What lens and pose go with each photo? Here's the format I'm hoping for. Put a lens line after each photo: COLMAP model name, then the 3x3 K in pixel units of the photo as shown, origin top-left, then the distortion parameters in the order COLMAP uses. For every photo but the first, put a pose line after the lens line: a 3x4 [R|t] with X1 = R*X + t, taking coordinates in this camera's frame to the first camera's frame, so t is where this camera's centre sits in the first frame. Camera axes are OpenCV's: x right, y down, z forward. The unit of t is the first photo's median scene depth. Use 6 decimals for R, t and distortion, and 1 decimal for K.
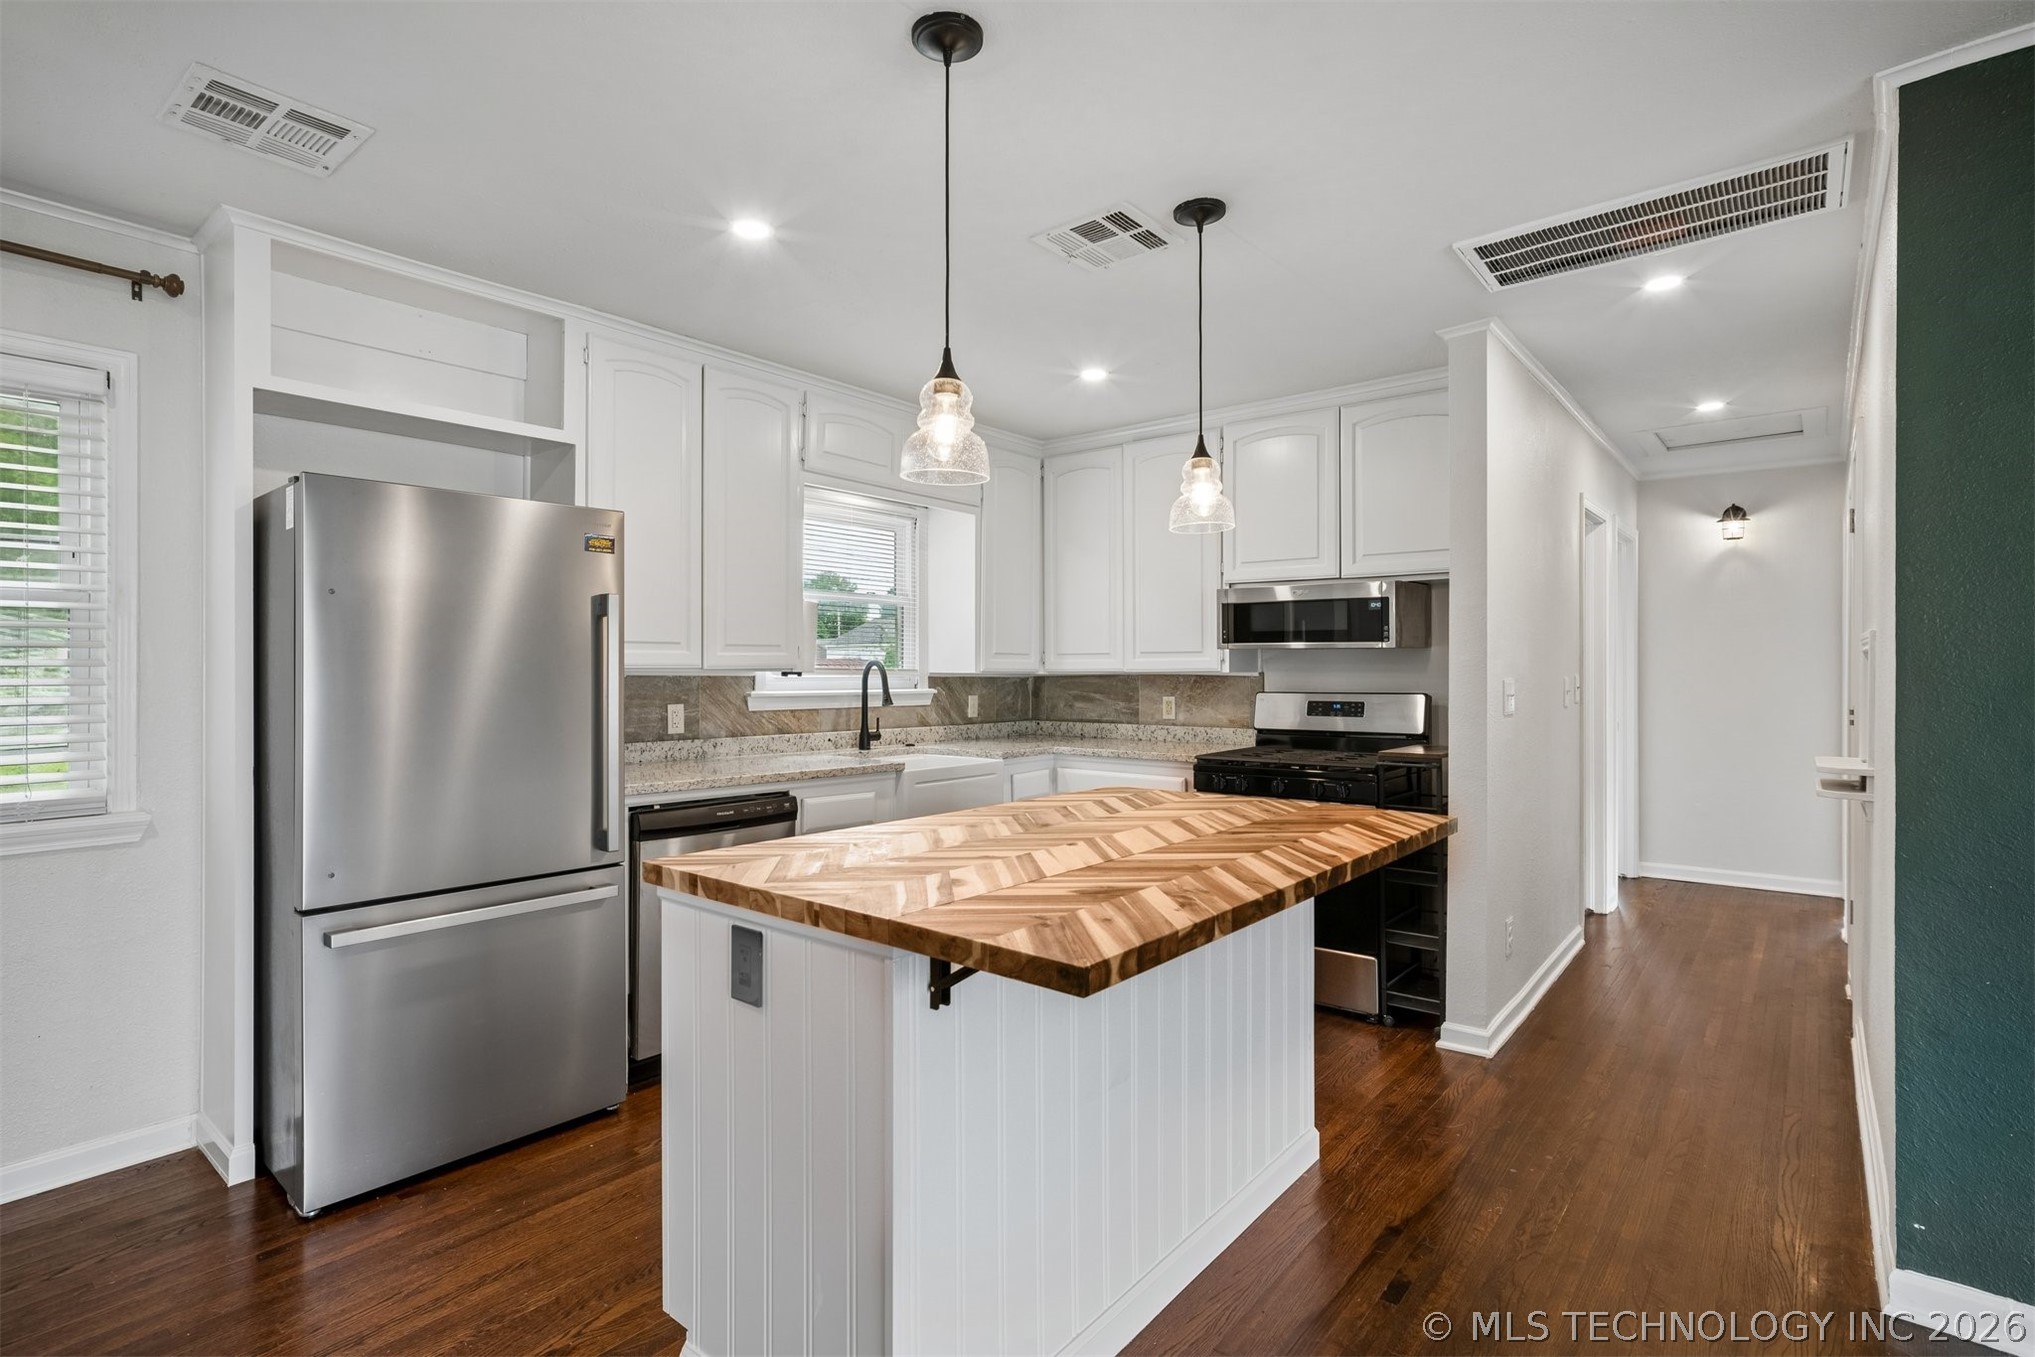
lens RADIAL K [[992.1, 0, 1004.1], [0, 992.1, 667.2], [0, 0, 1]] dist [-0.013871, 0.009017]
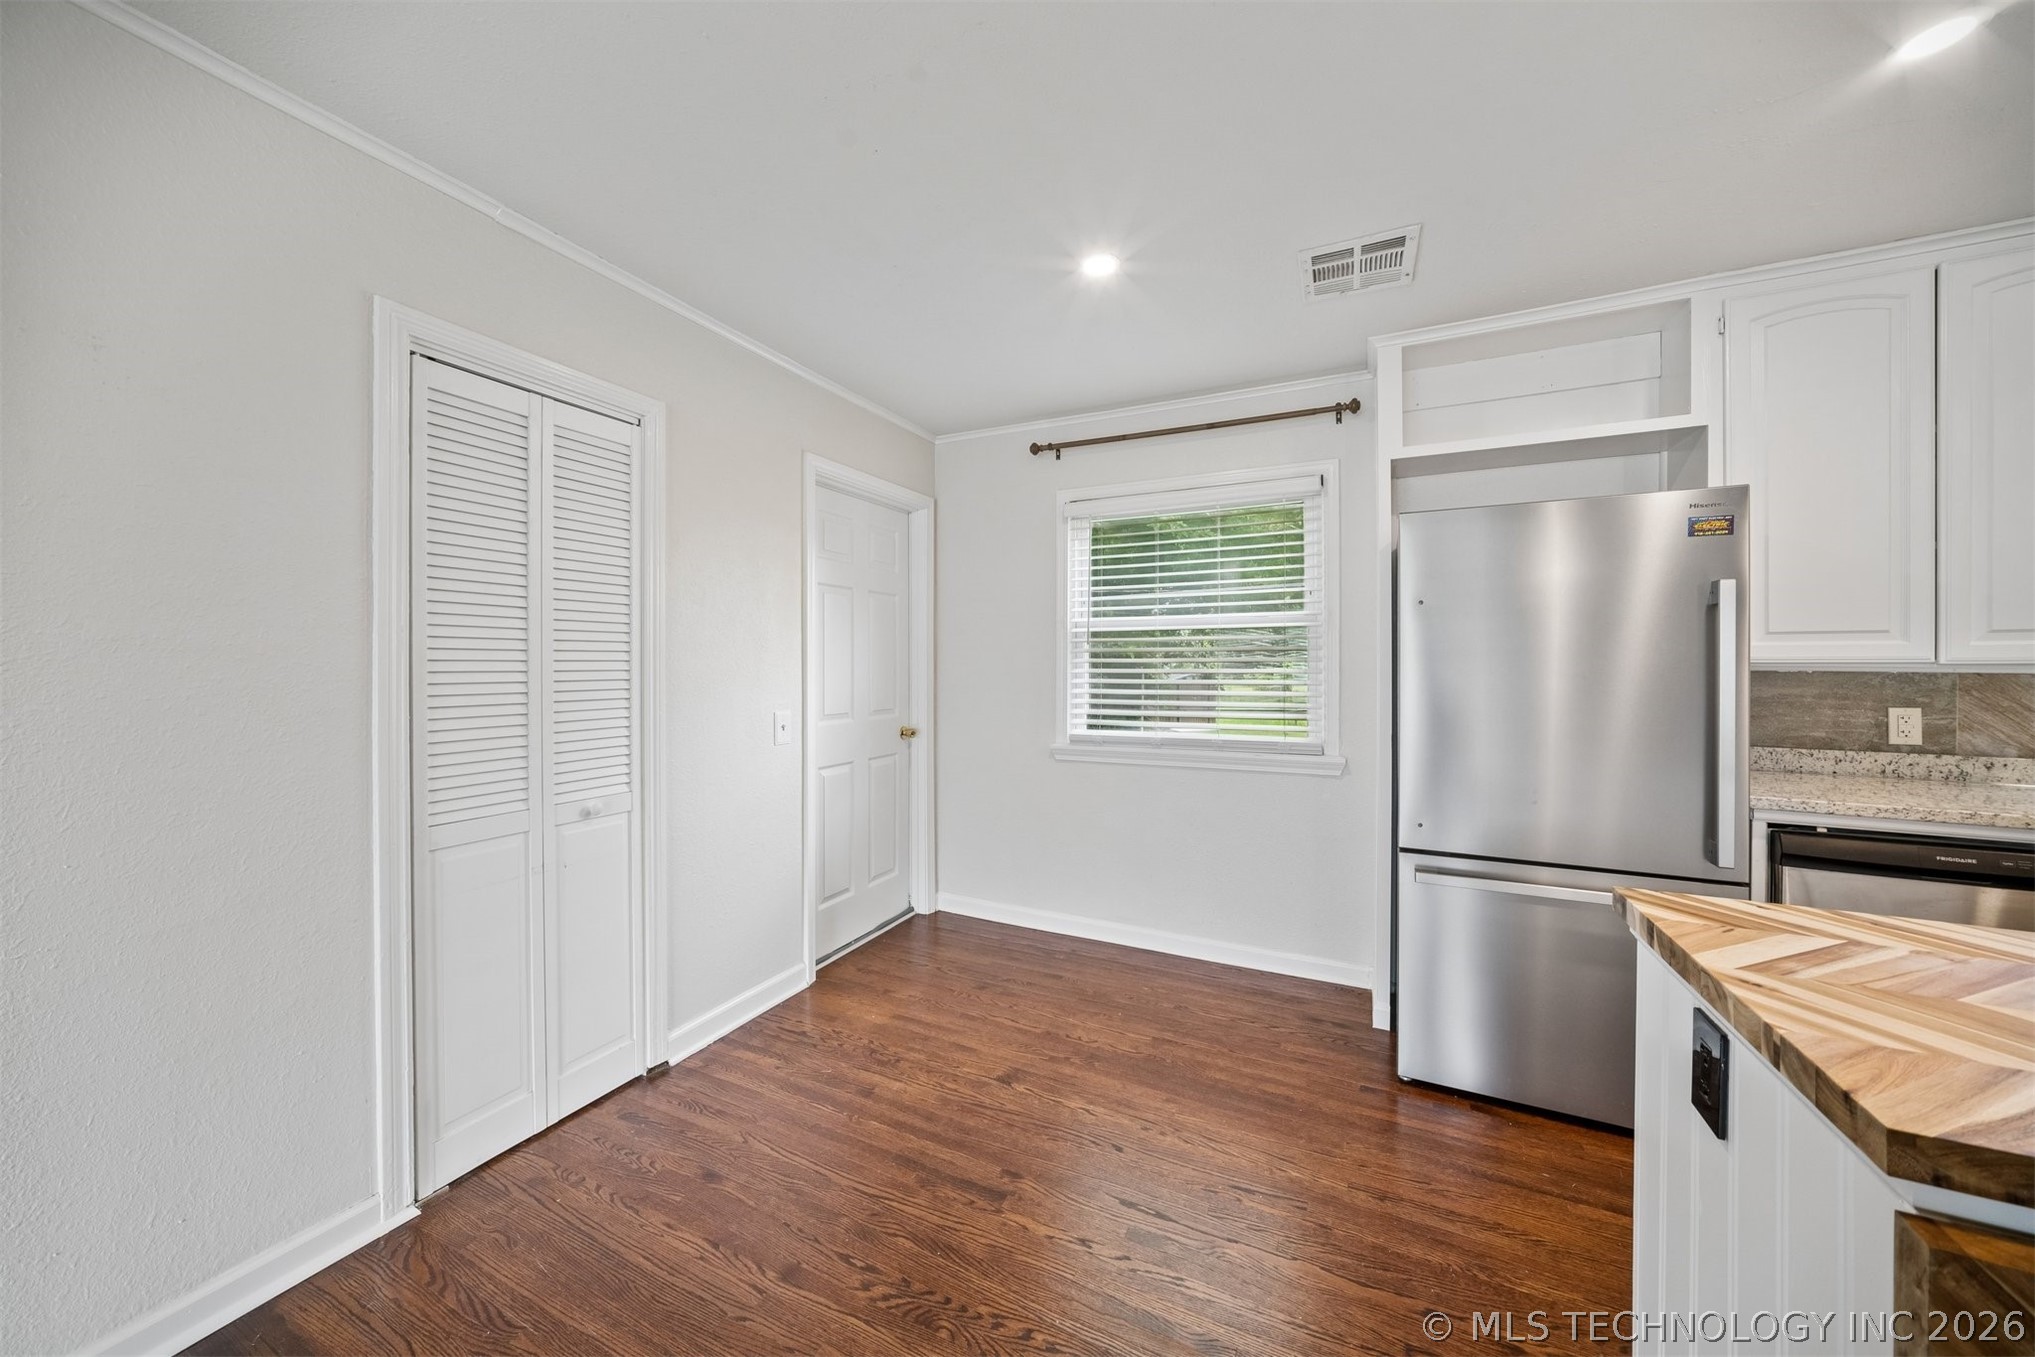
lens RADIAL K [[710.6, 0, 1003.9], [0, 710.6, 663.9], [0, 0, 1]] dist [-0.021643, 0.004210]
pose [[0.221638, 0.001701, -0.975128, 0.053281], [0.001138, 0.999997, 0.002003, 0.000123], [0.975128, -0.001554, 0.221636, 0.165212]]
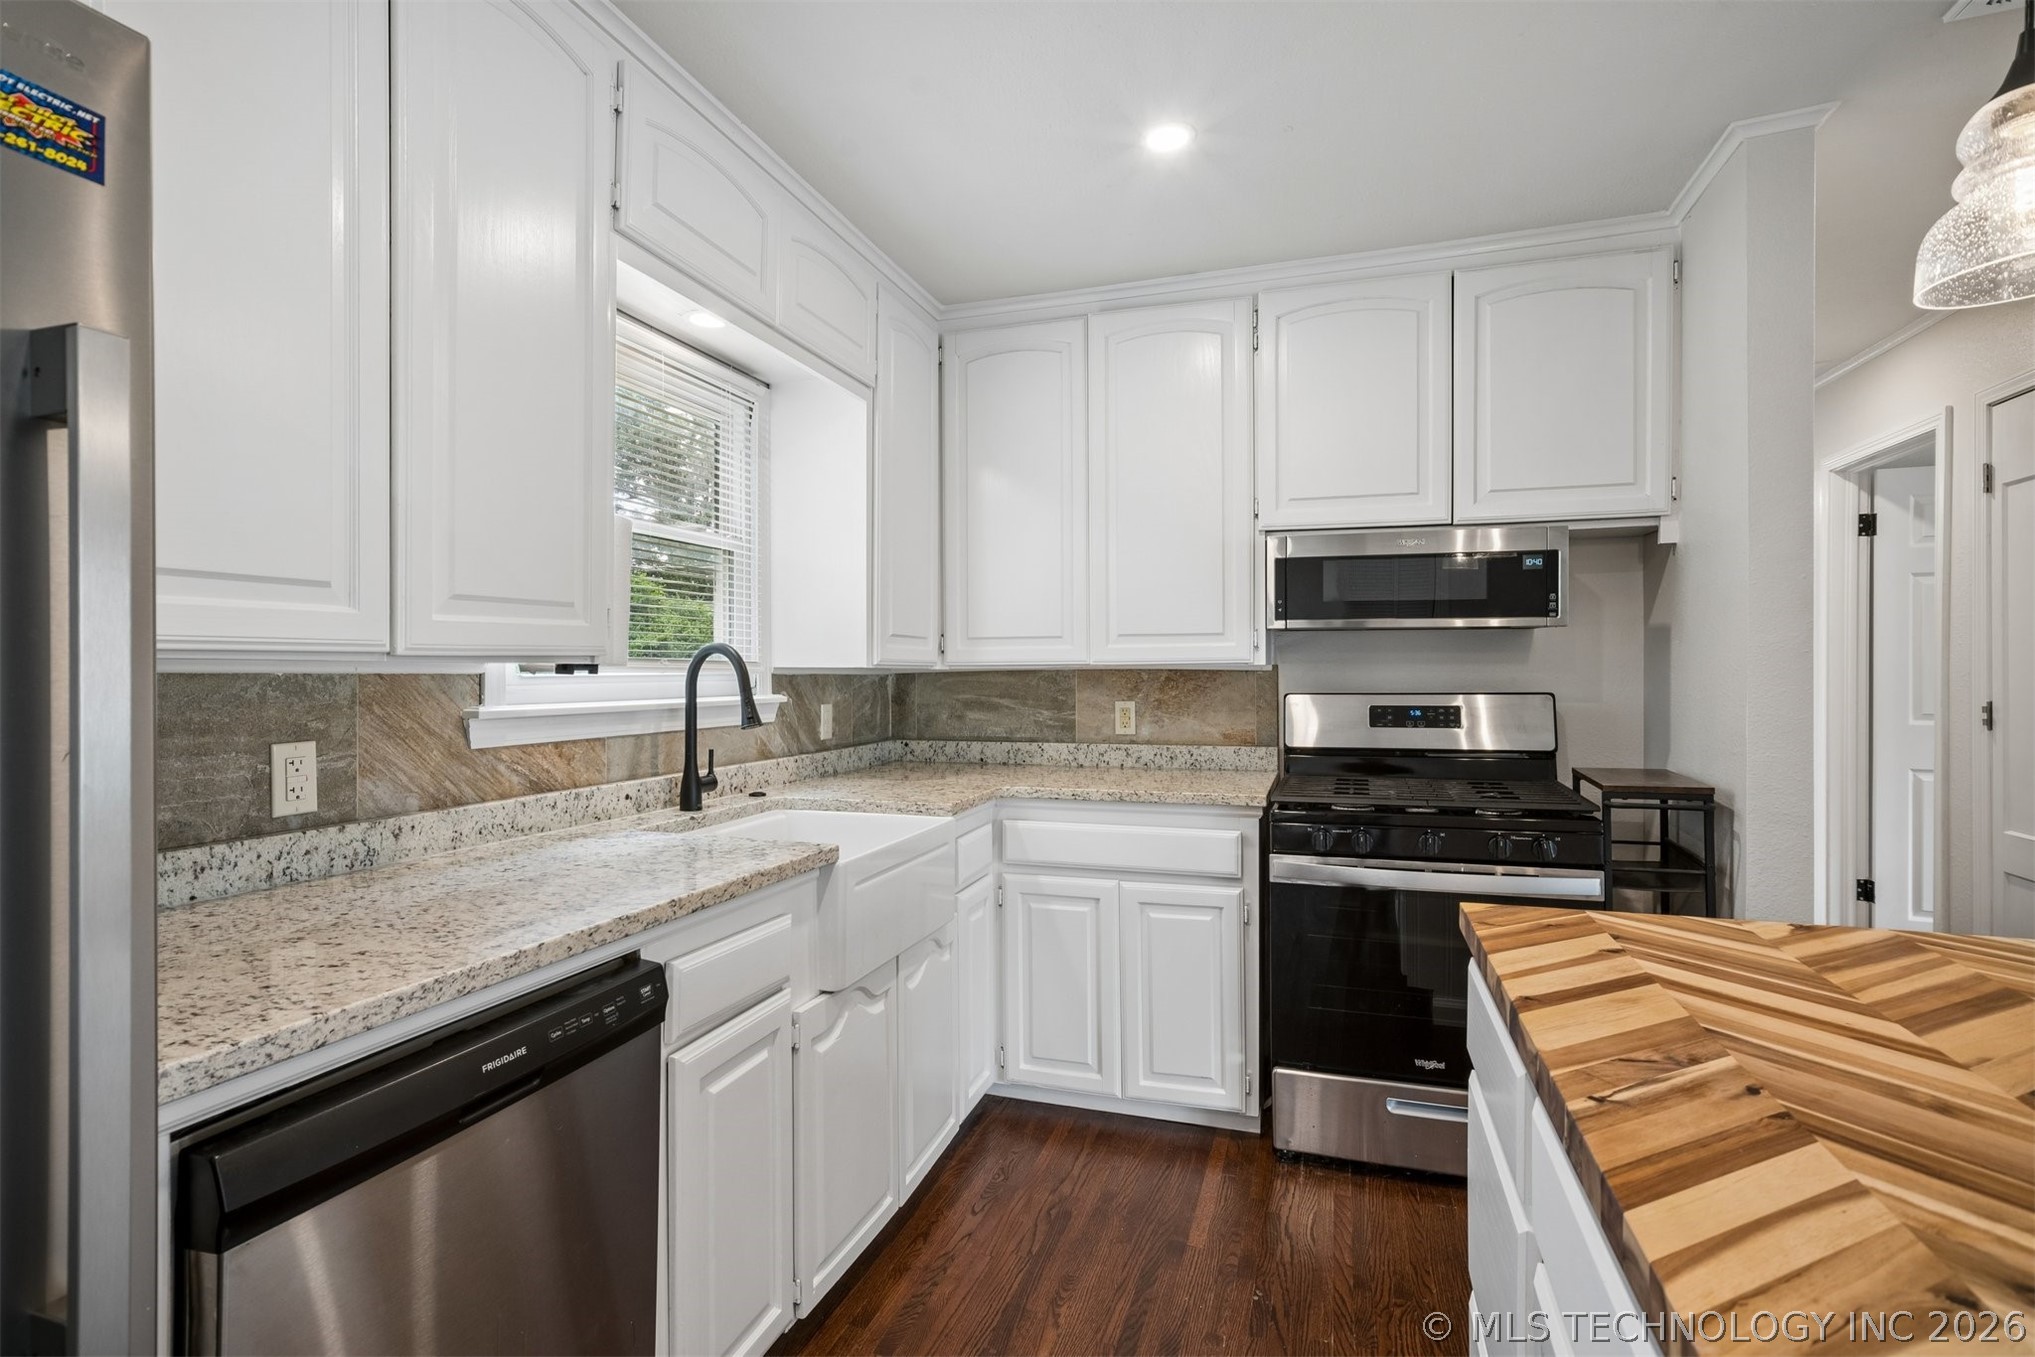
lens RADIAL K [[992.1, 0, 1002.3], [0, 992.1, 667.9], [0, 0, 1]] dist [-0.013871, 0.009017]
pose [[0.934030, -0.003181, 0.357180, -0.202897], [0.002849, 0.999995, 0.001456, 0.006716], [-0.357183, -0.000342, 0.934034, 0.511898]]
